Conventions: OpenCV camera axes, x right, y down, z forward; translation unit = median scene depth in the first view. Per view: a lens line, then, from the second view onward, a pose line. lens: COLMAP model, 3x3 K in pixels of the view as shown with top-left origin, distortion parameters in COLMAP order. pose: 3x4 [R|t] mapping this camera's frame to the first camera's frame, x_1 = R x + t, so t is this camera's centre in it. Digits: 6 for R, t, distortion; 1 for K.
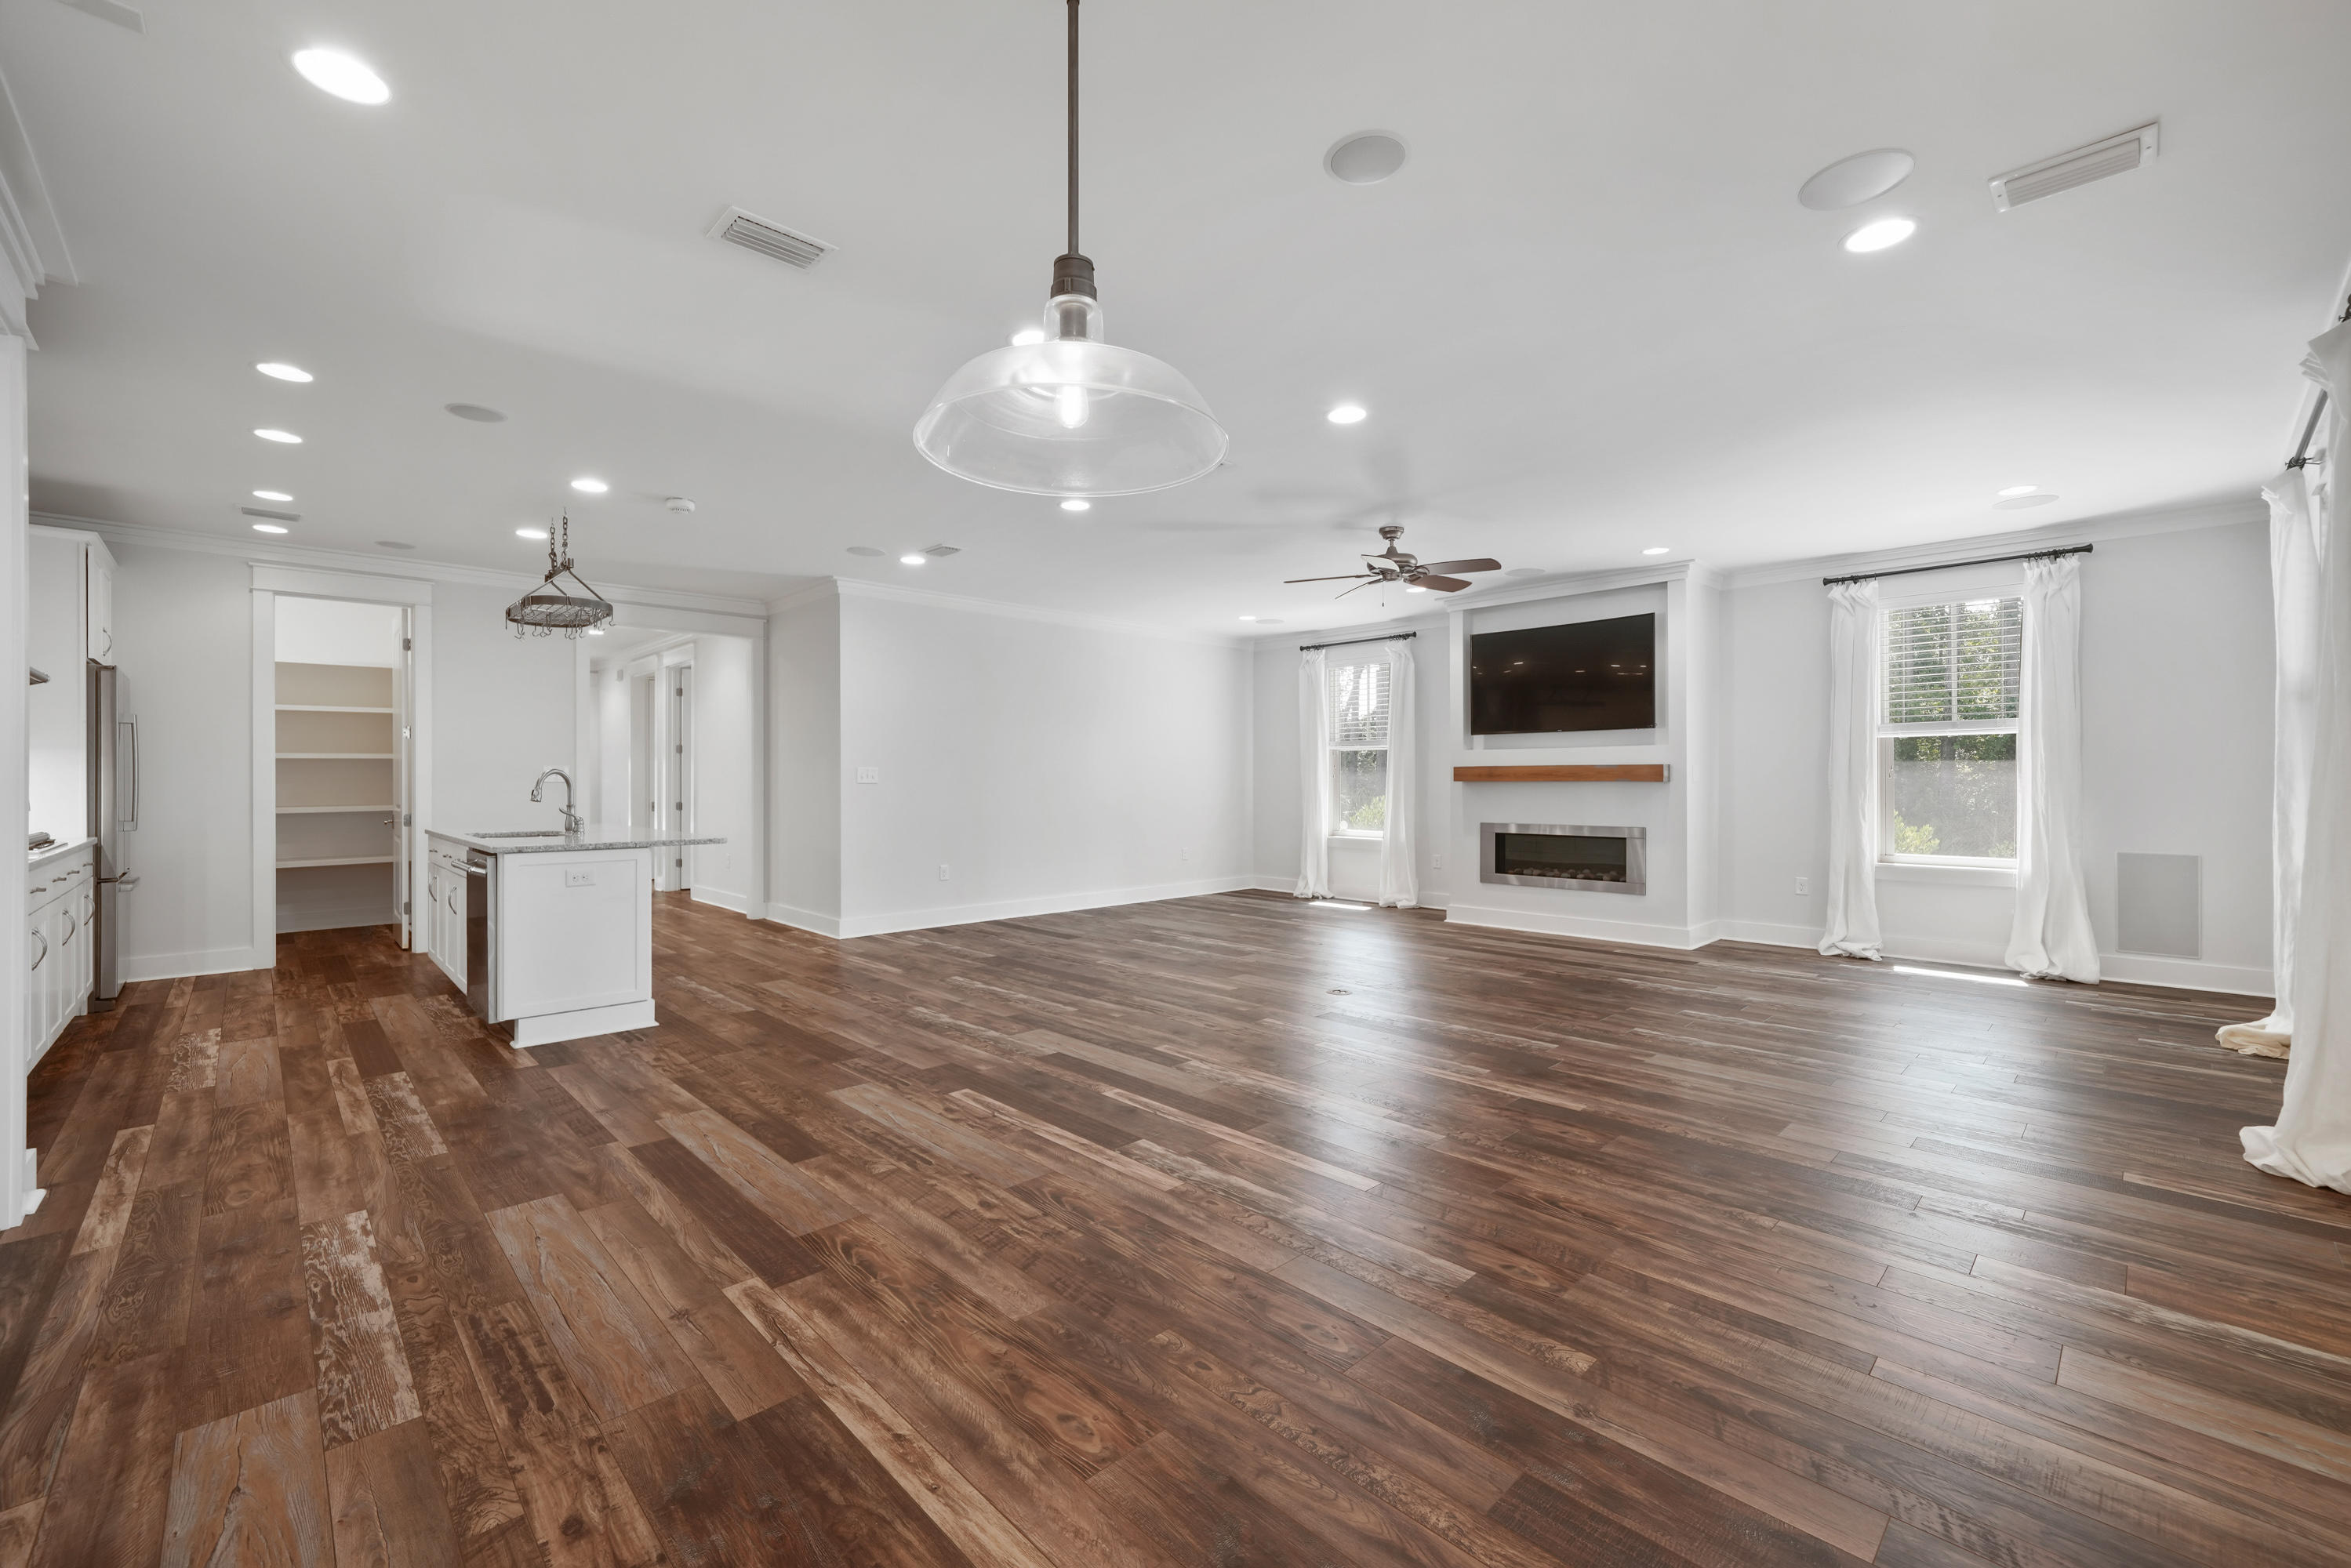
lens RADIAL K [[952.8, 0, 1170.0], [0, 952.8, 781.7], [0, 0, 1]] dist [-0.015656, 0.006182]
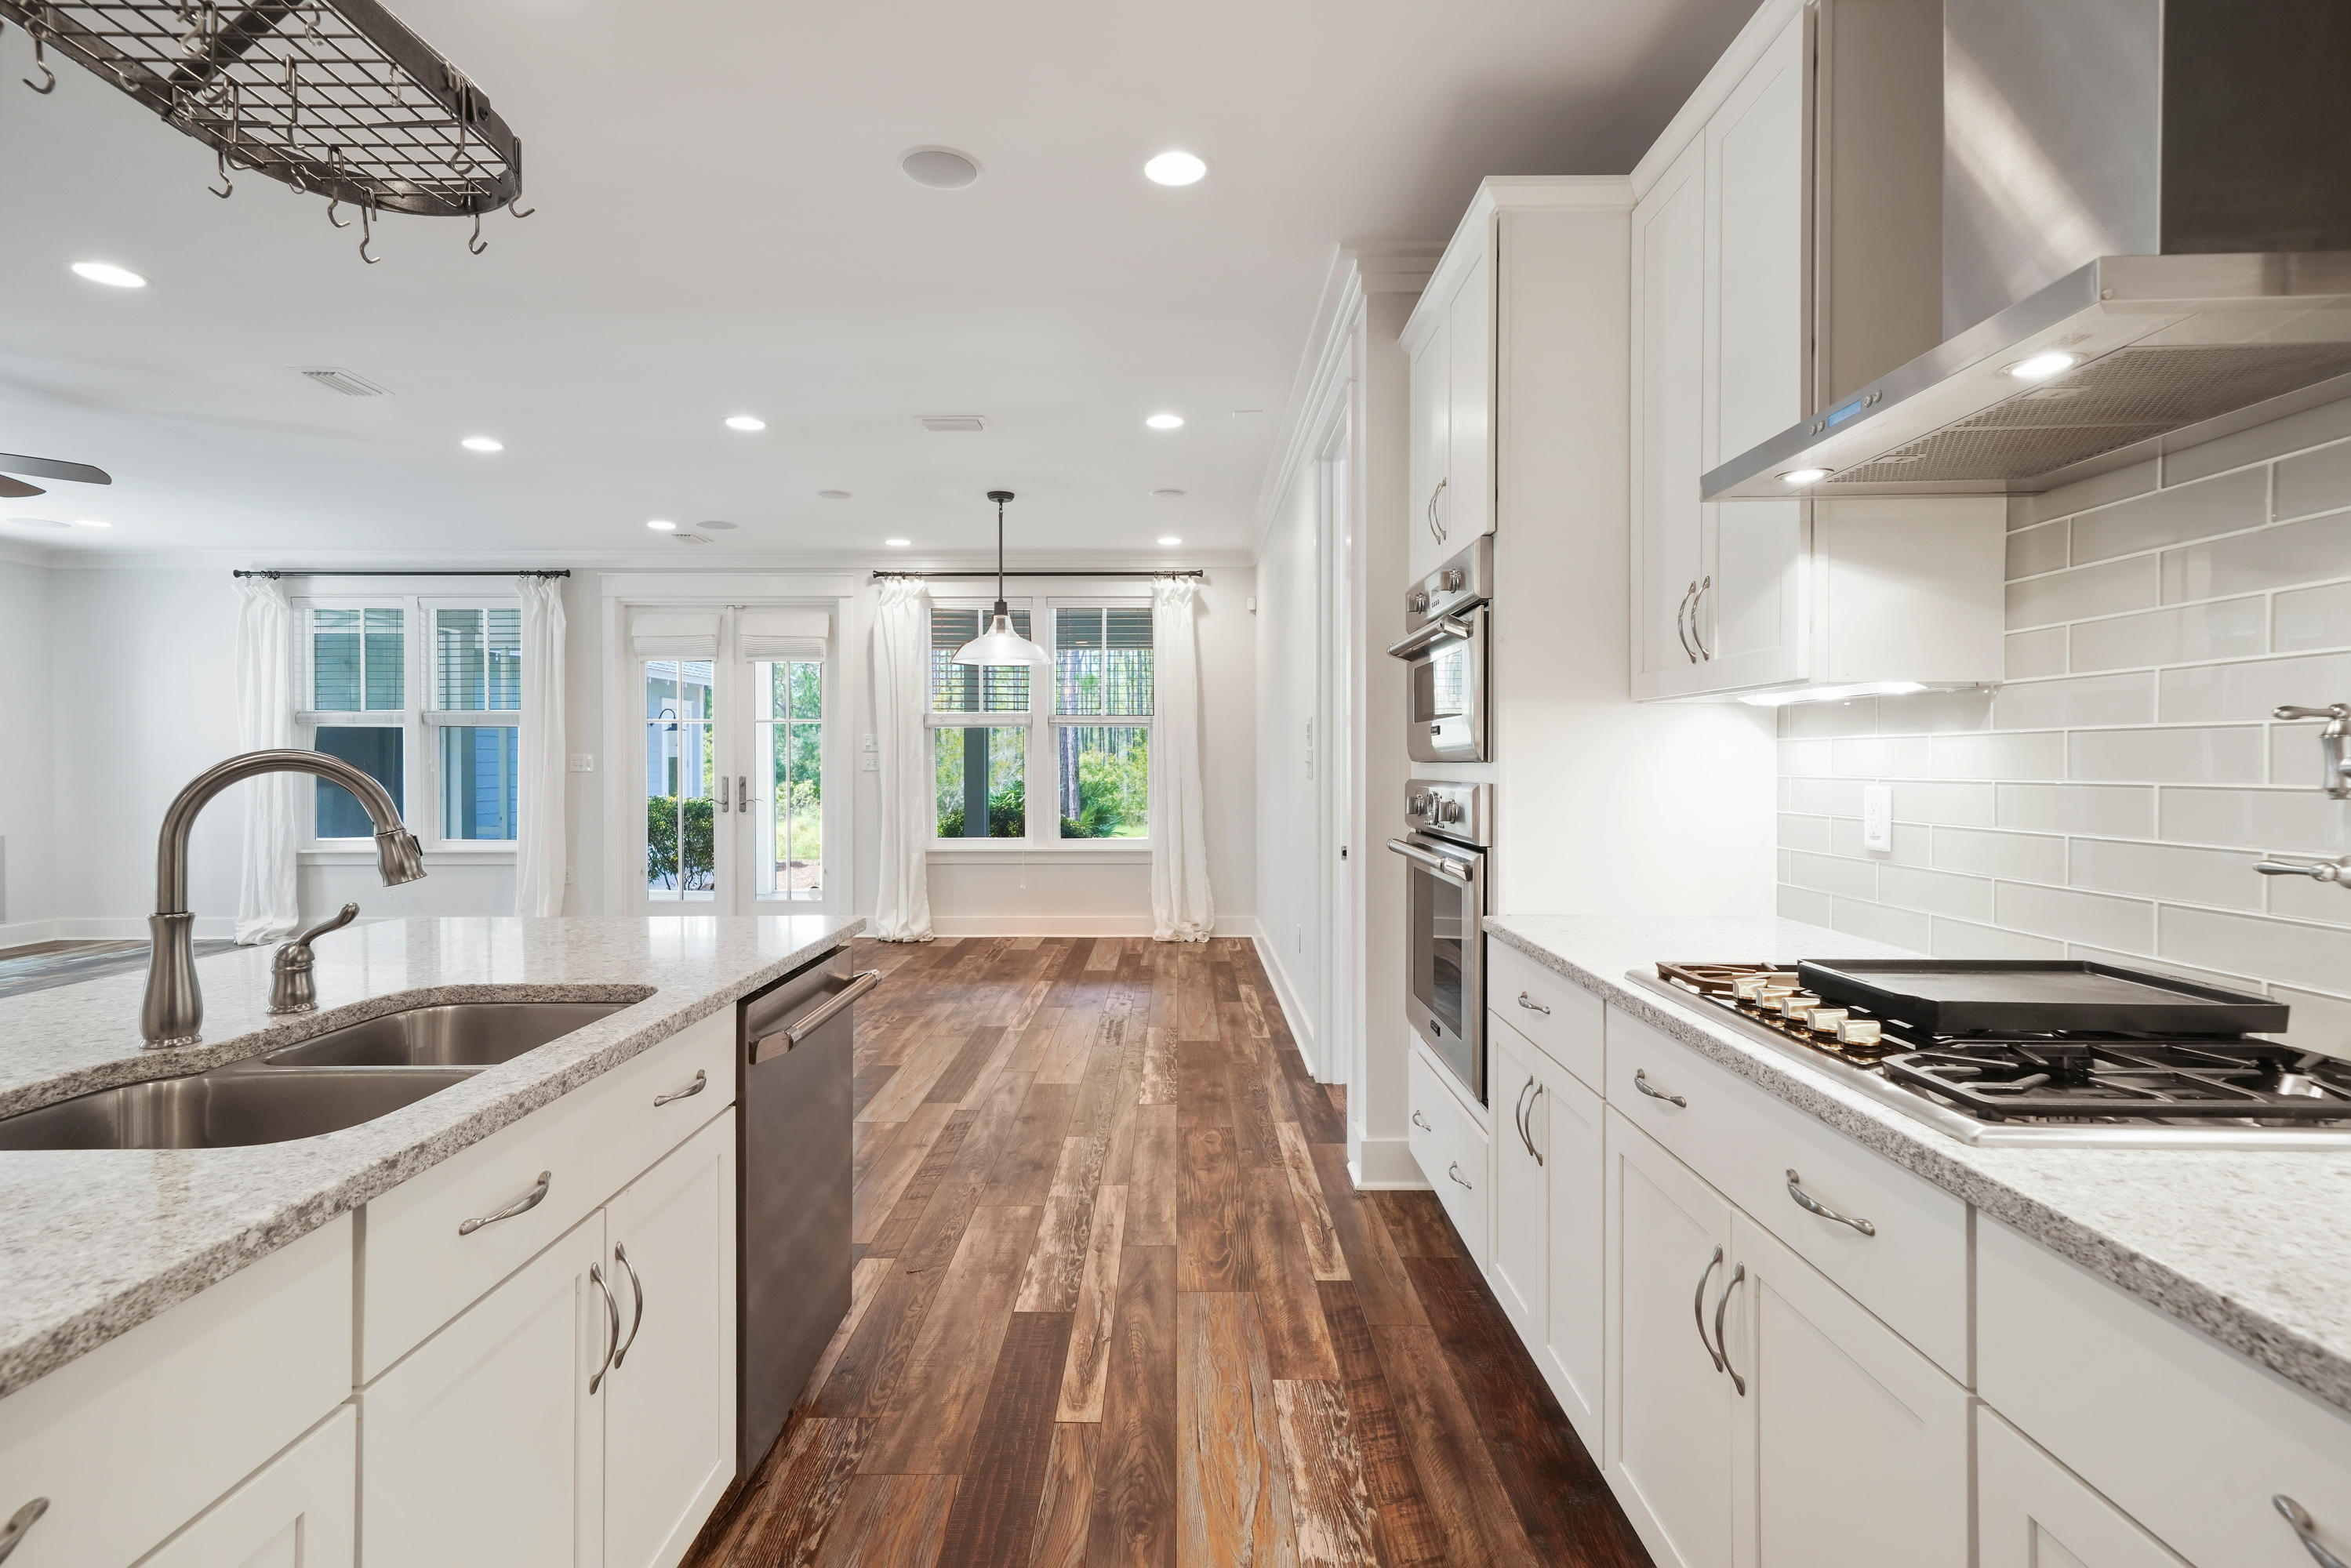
lens RADIAL K [[1143.6, 0, 1170.4], [0, 1143.6, 770.3], [0, 0, 1]] dist [0.015755, 0.000385]
pose [[-0.711395, -0.002247, 0.702789, -2.144568], [0.005132, 0.999952, 0.008392, -0.019713], [-0.702774, 0.009577, -0.711349, 2.249596]]
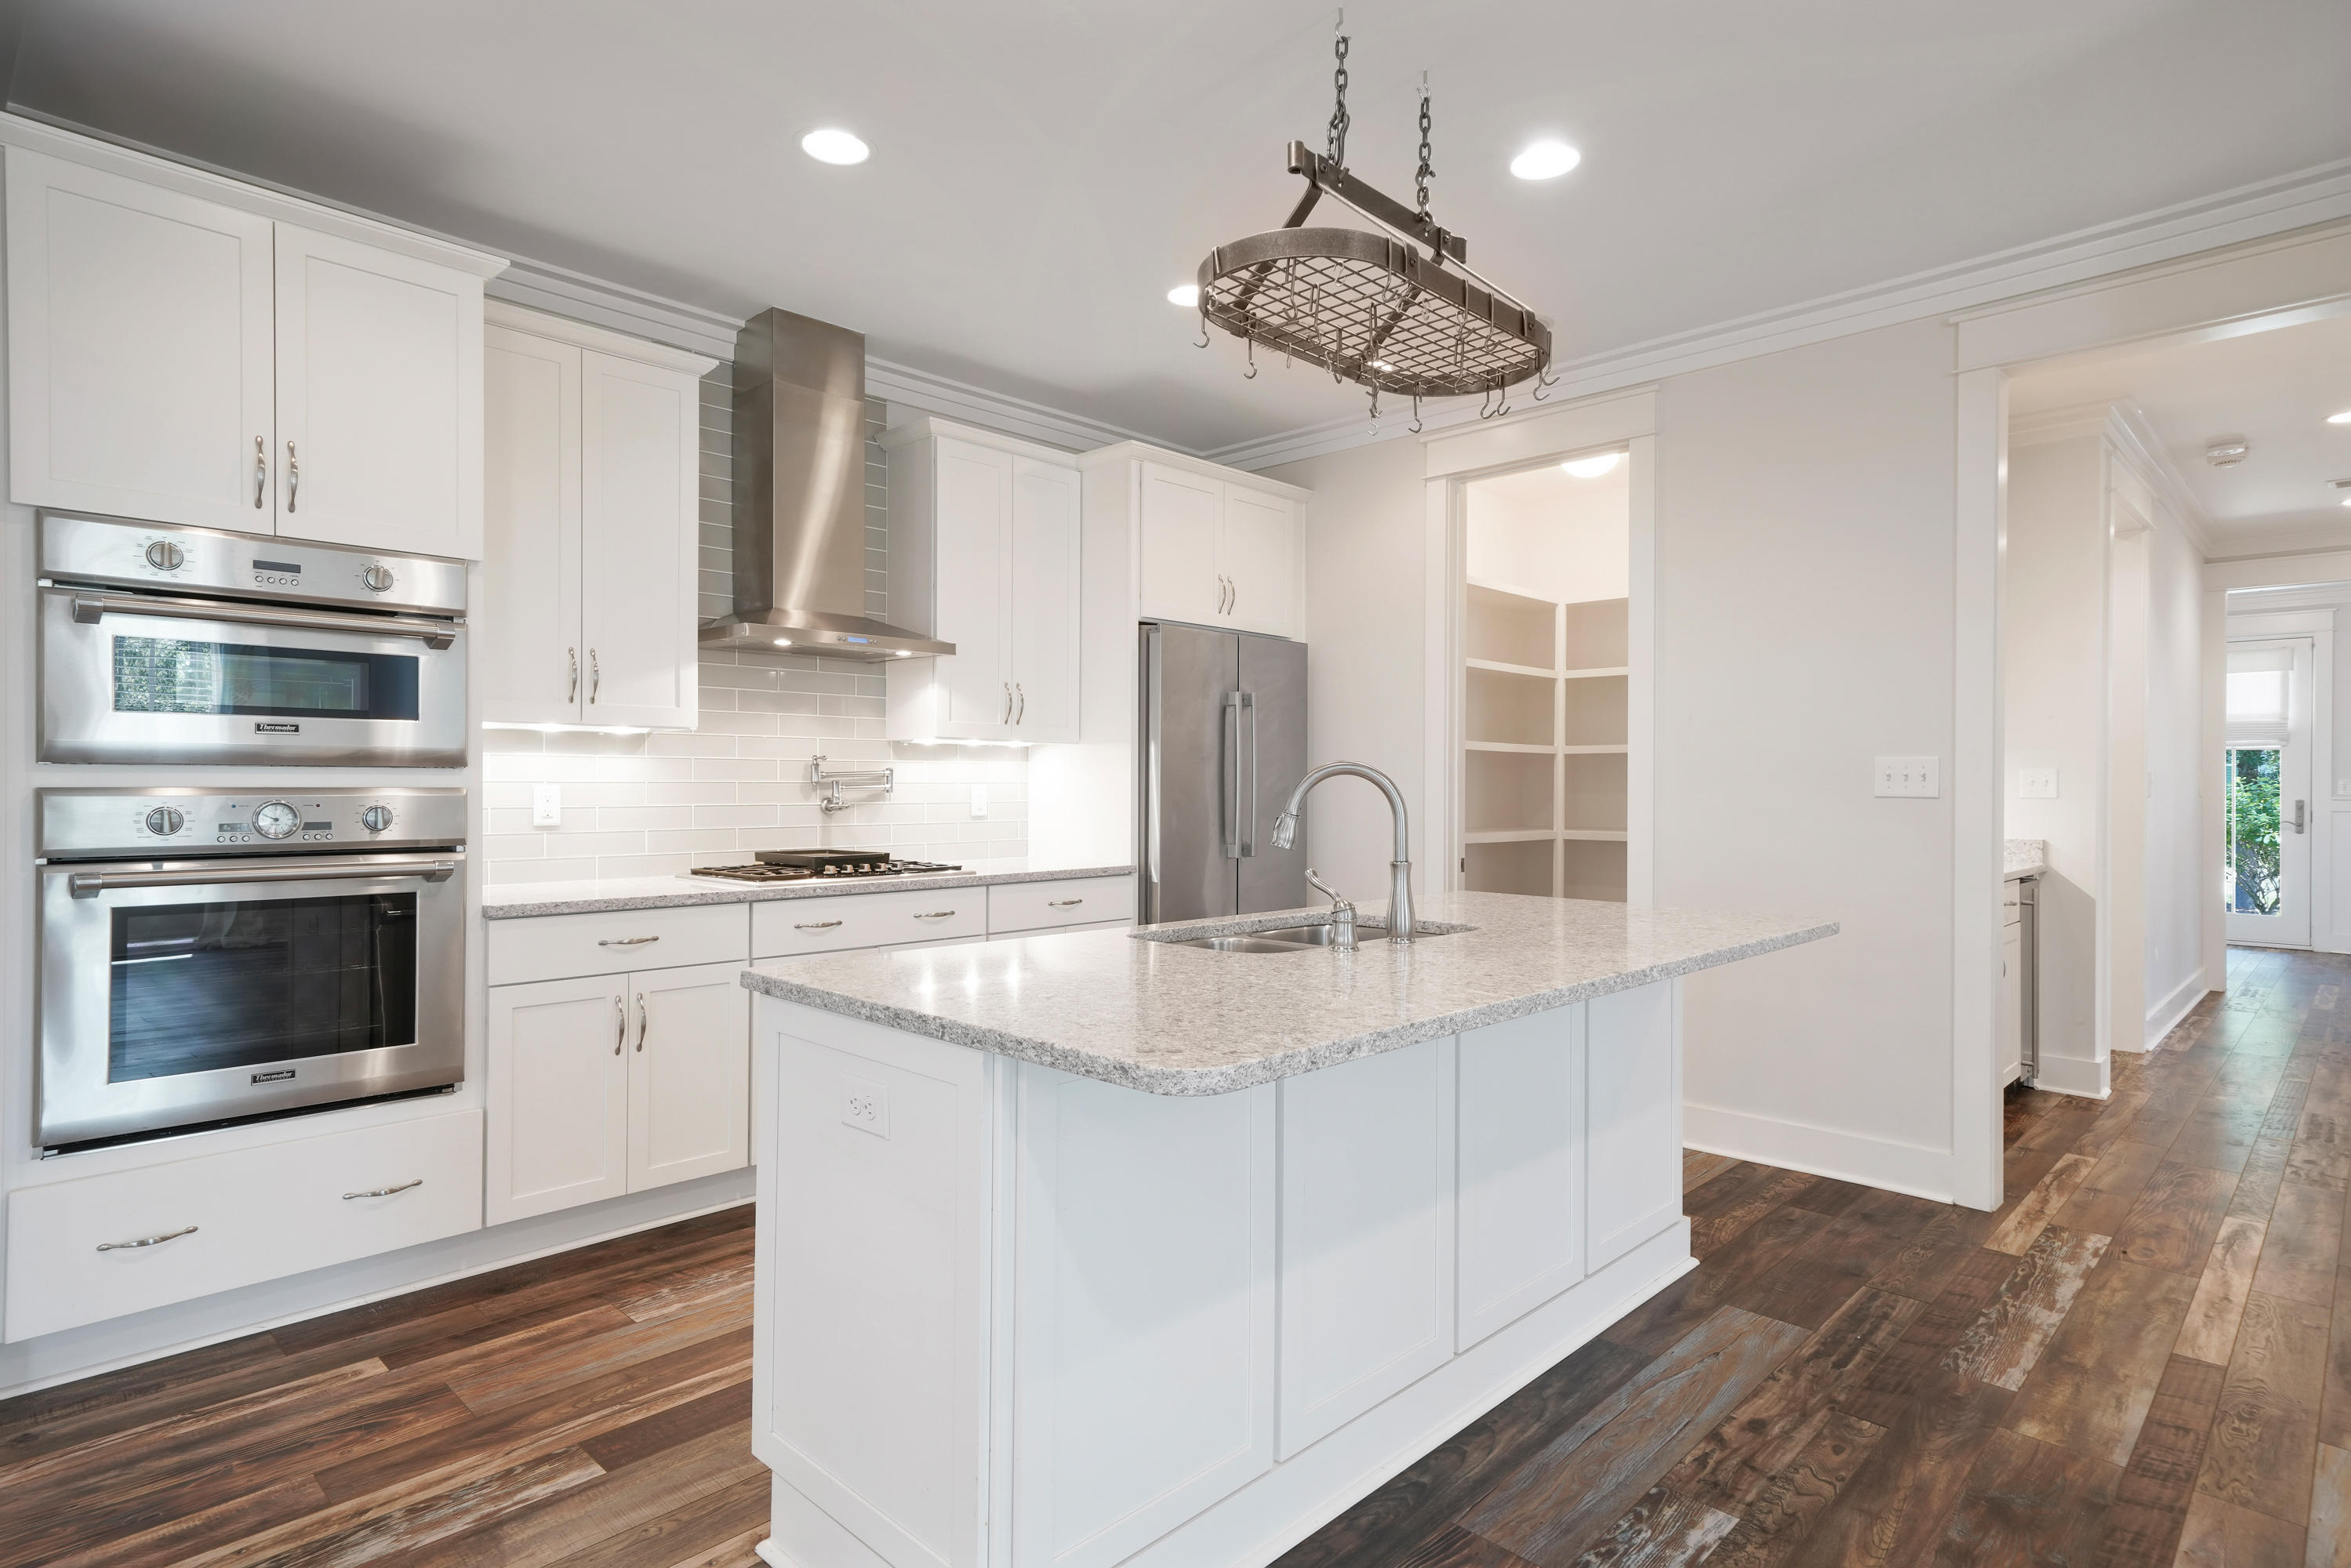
lens RADIAL K [[1236.2, 0, 1167.4], [0, 1236.2, 781.4], [0, 0, 1]] dist [0.021911, 0.000713]
pose [[0.025415, 0.000229, -0.999677, -0.389101], [-0.007713, 0.999970, 0.000033, -0.008821], [0.999647, 0.007709, 0.025416, 1.975423]]
